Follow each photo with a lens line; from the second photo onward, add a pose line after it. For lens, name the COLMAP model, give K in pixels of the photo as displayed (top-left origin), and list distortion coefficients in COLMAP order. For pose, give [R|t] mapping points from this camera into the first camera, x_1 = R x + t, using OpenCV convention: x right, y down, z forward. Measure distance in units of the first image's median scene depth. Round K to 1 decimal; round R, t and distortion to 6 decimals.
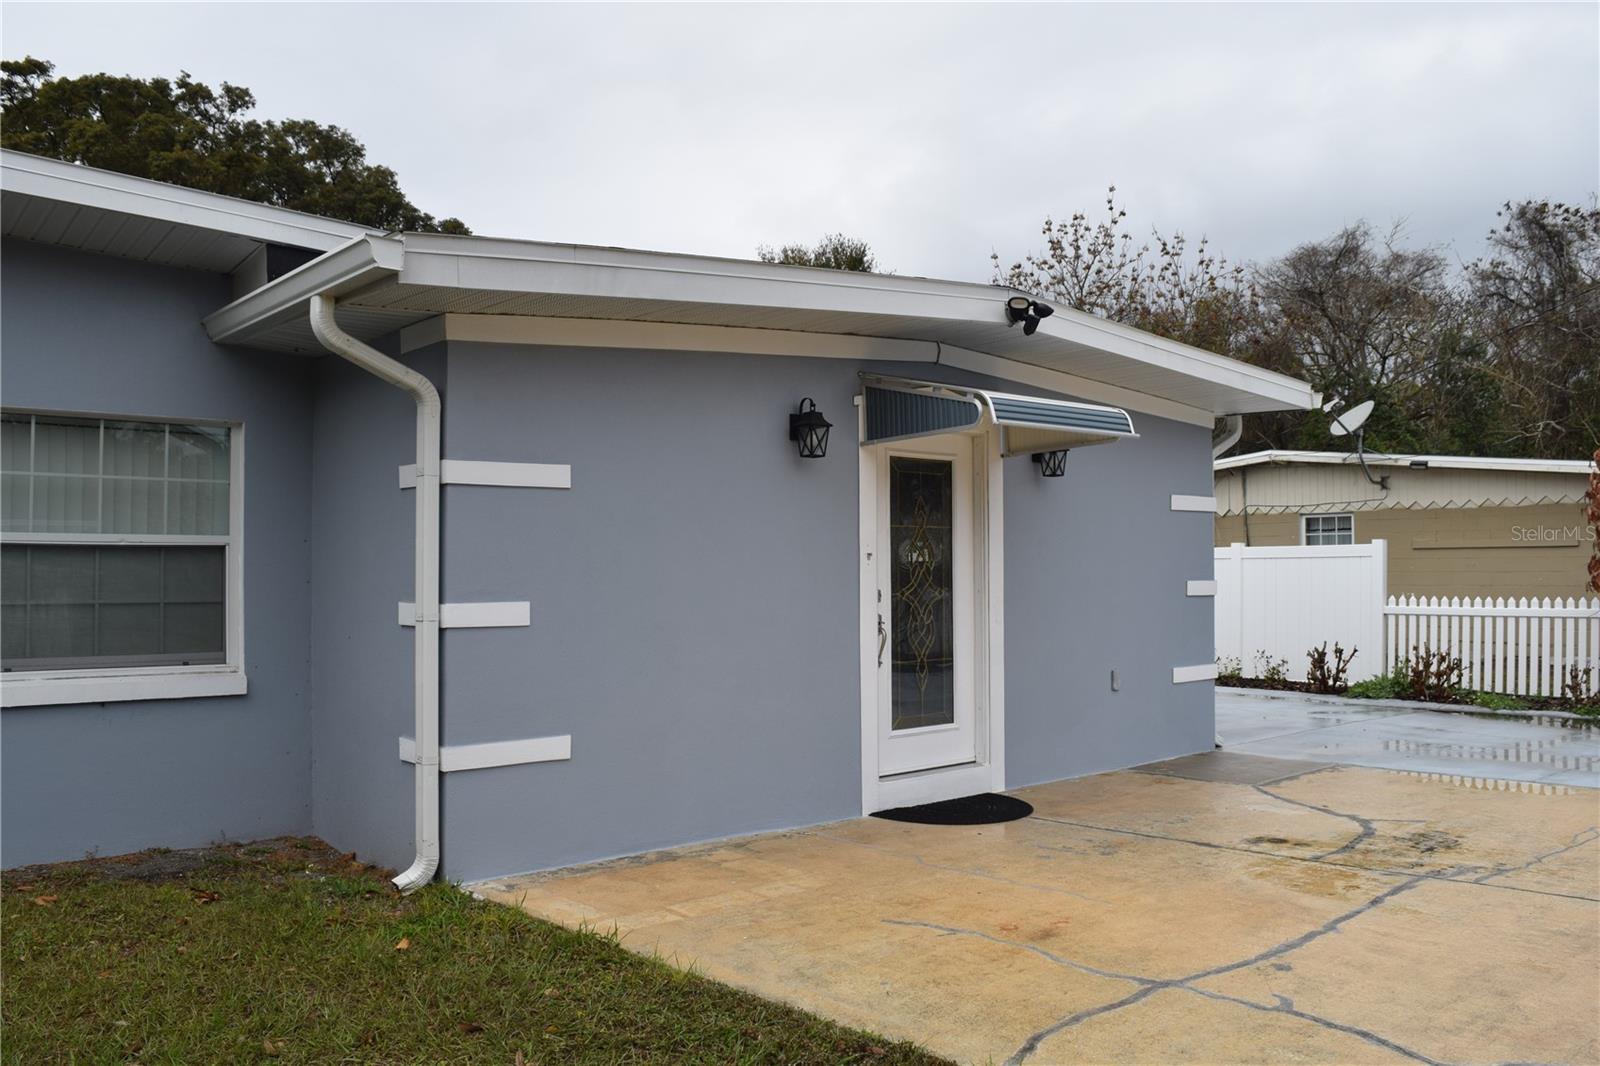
lens RADIAL K [[1254.2, 0, 808.8], [0, 1254.2, 535.9], [0, 0, 1]] dist [-0.093924, 0.024162]
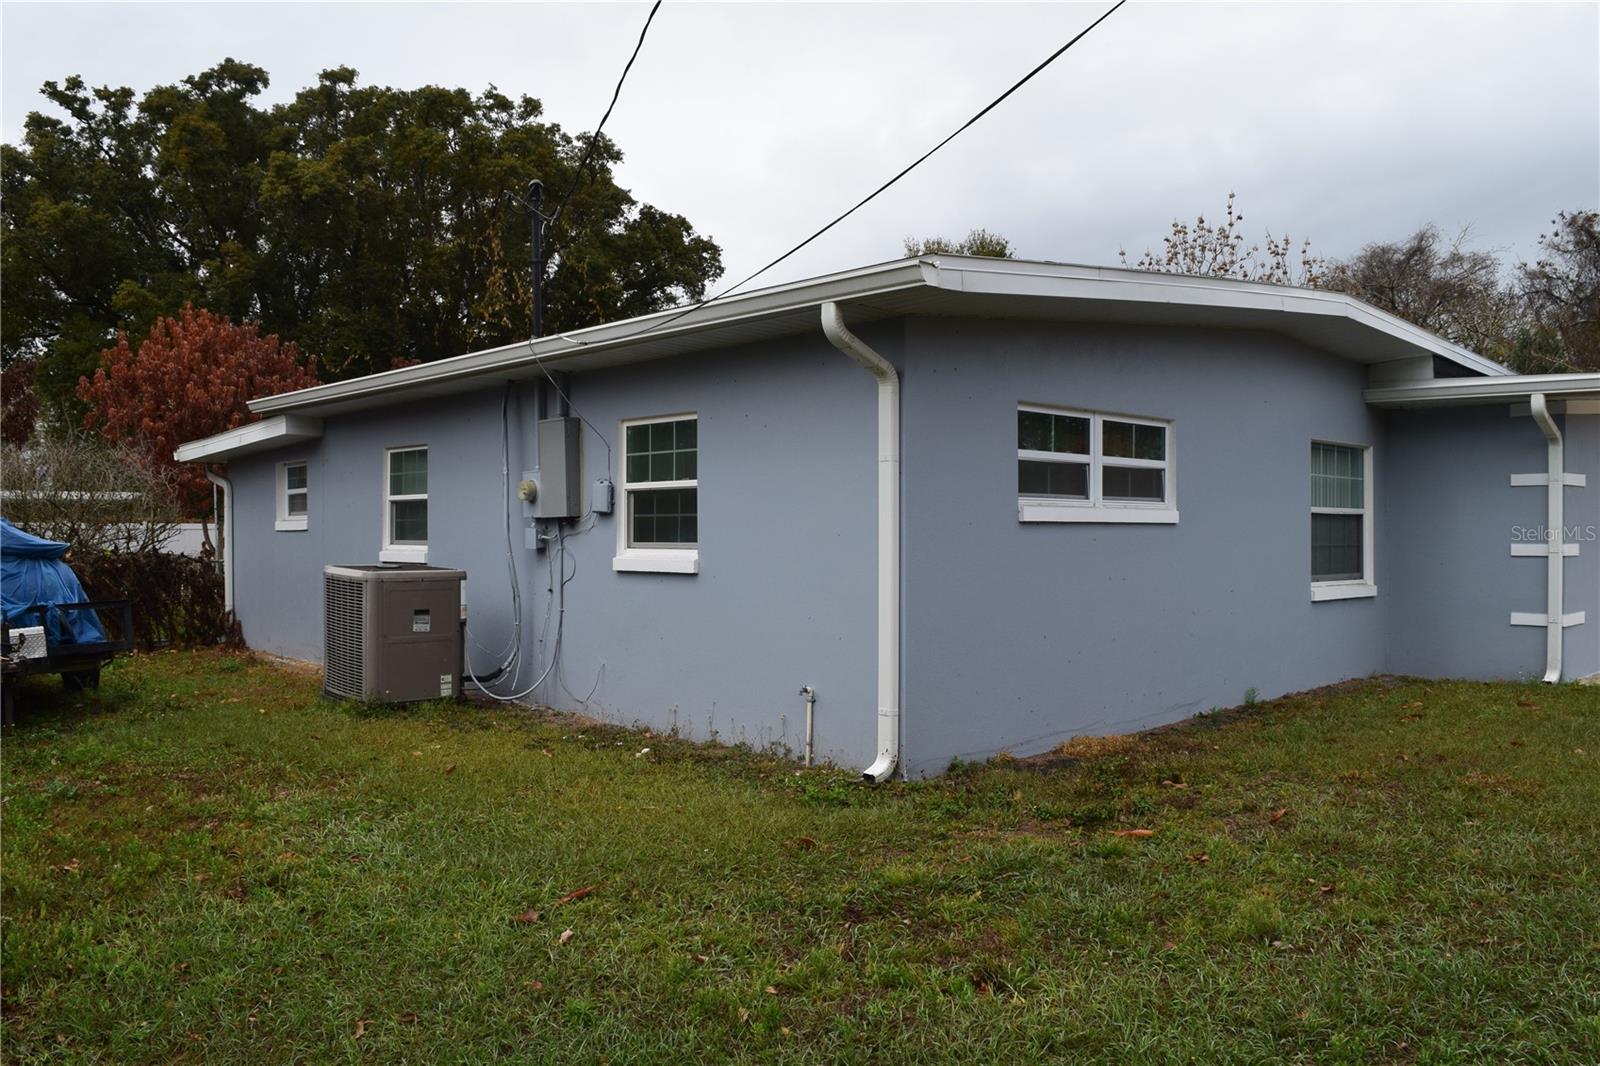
lens RADIAL K [[1254.2, 0, 793.5], [0, 1254.2, 538.4], [0, 0, 1]] dist [-0.093924, 0.024162]
pose [[0.999047, 0.003225, 0.043526, -0.201384], [-0.004596, 0.999496, 0.031424, -0.001459], [-0.043403, -0.031594, 0.998558, -0.113052]]
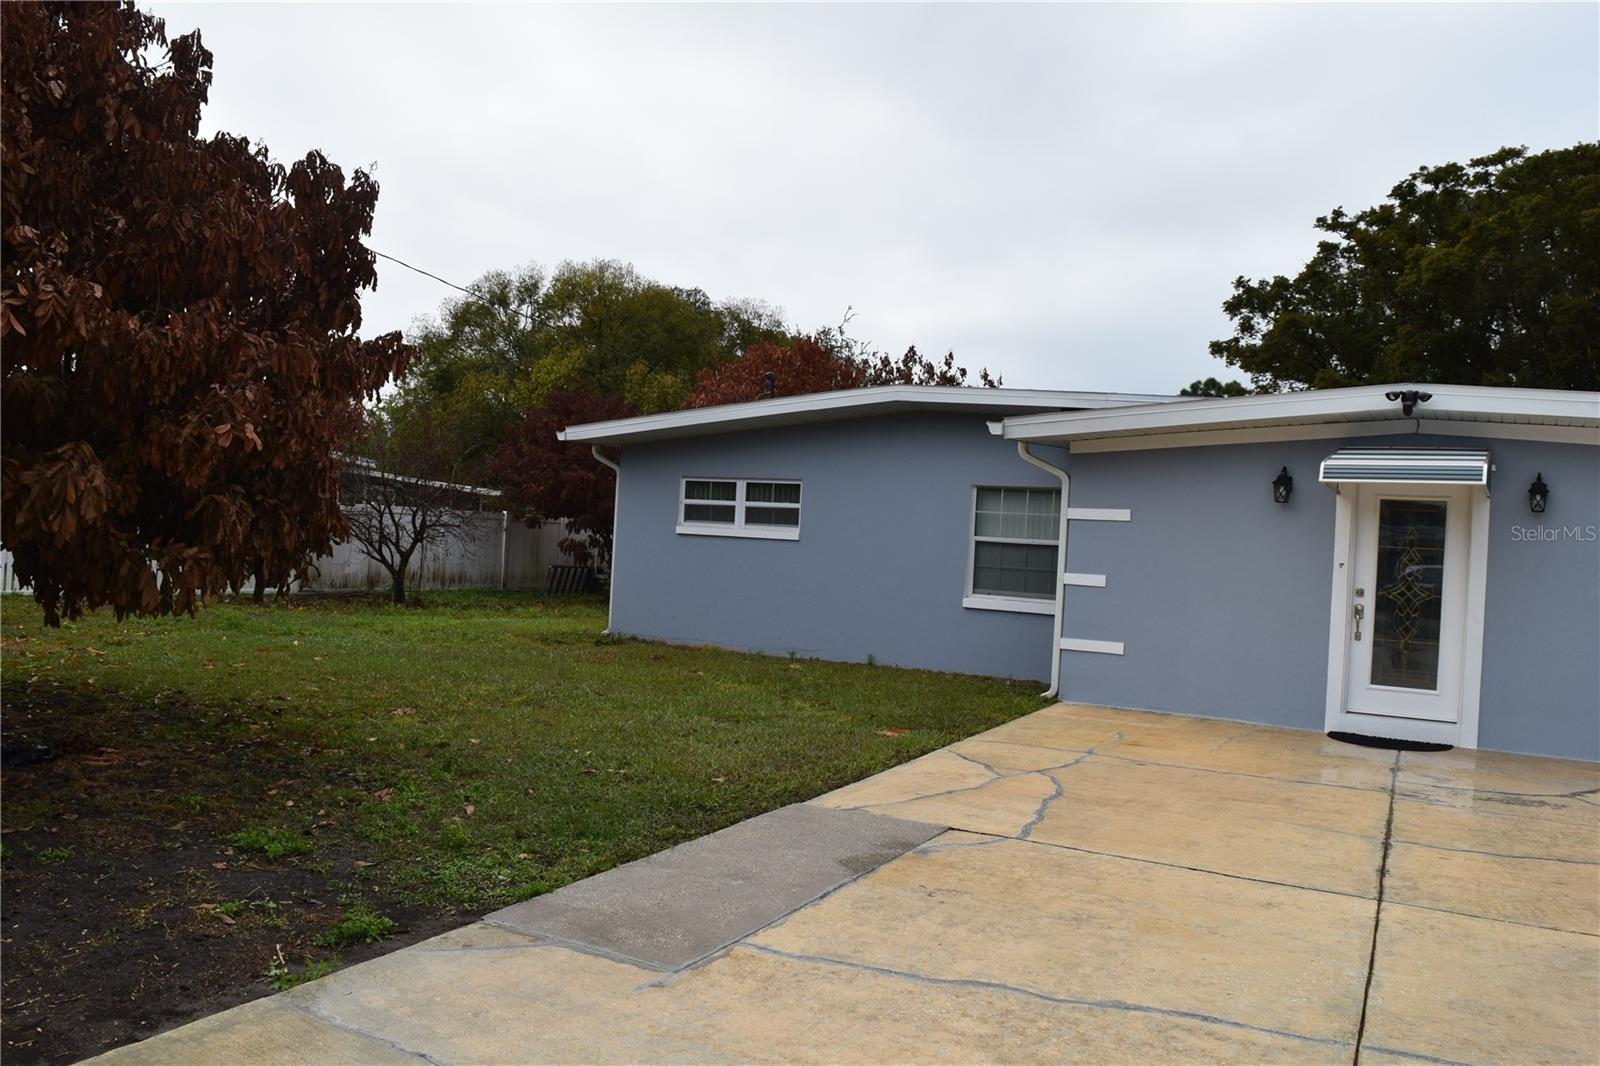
lens RADIAL K [[1254.2, 0, 802.2], [0, 1254.2, 532.4], [0, 0, 1]] dist [-0.093924, 0.024162]
pose [[0.301209, 0.016013, -0.953424, 0.213434], [-0.030652, 0.999505, 0.007103, -0.002451], [0.953065, 0.027085, 0.301551, -0.014916]]
